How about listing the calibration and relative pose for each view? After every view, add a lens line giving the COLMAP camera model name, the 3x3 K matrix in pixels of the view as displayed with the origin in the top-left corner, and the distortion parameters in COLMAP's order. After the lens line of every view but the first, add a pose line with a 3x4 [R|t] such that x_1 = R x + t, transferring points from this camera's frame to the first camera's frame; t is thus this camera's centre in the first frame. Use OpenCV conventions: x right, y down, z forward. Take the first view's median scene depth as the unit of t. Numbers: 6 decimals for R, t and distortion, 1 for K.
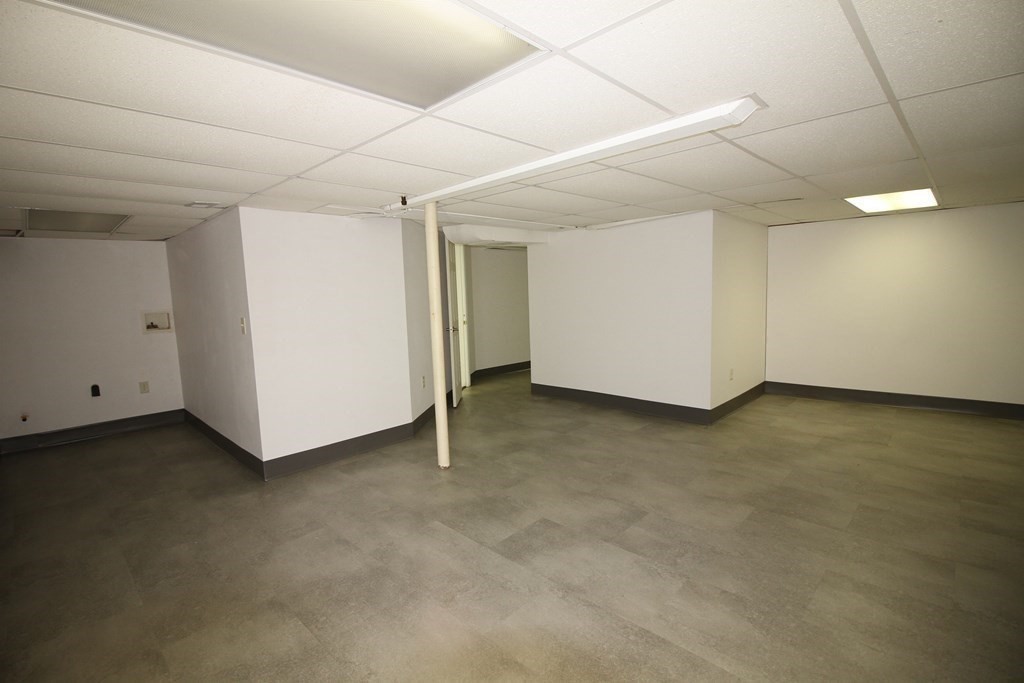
lens RADIAL K [[472.6, 0, 507.0], [0, 472.6, 342.1], [0, 0, 1]] dist [0.018696, -0.000114]
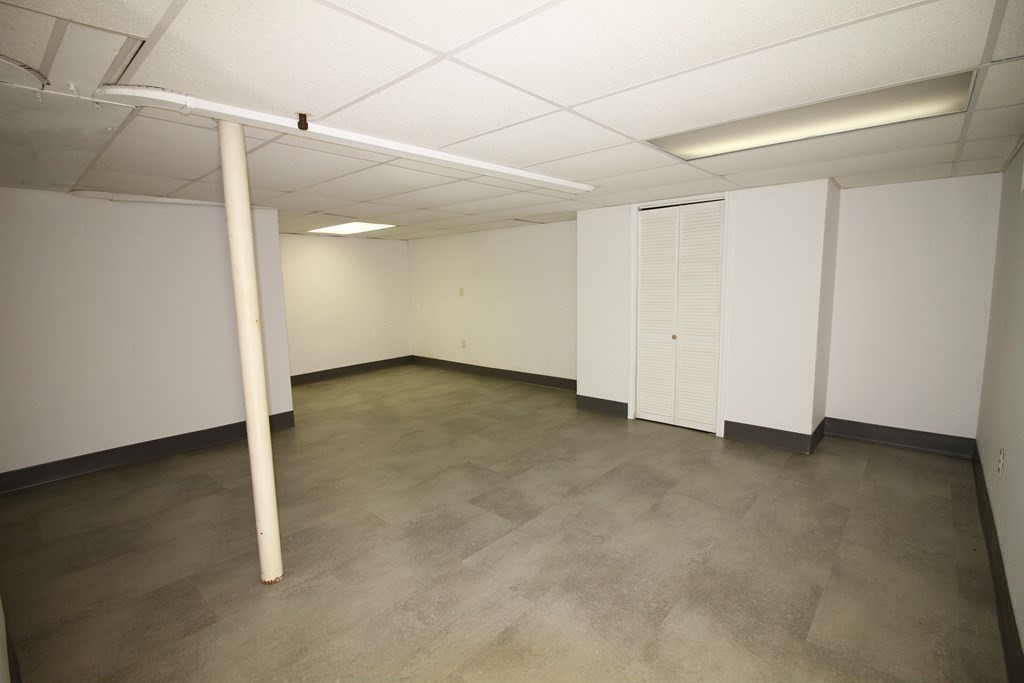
lens RADIAL K [[472.6, 0, 507.0], [0, 472.6, 342.1], [0, 0, 1]] dist [0.018696, -0.000114]
pose [[-0.045655, -0.090911, 0.994812, -0.941693], [0.128868, 0.986993, 0.096110, -0.063237], [-0.990610, 0.132587, -0.033346, 0.914248]]
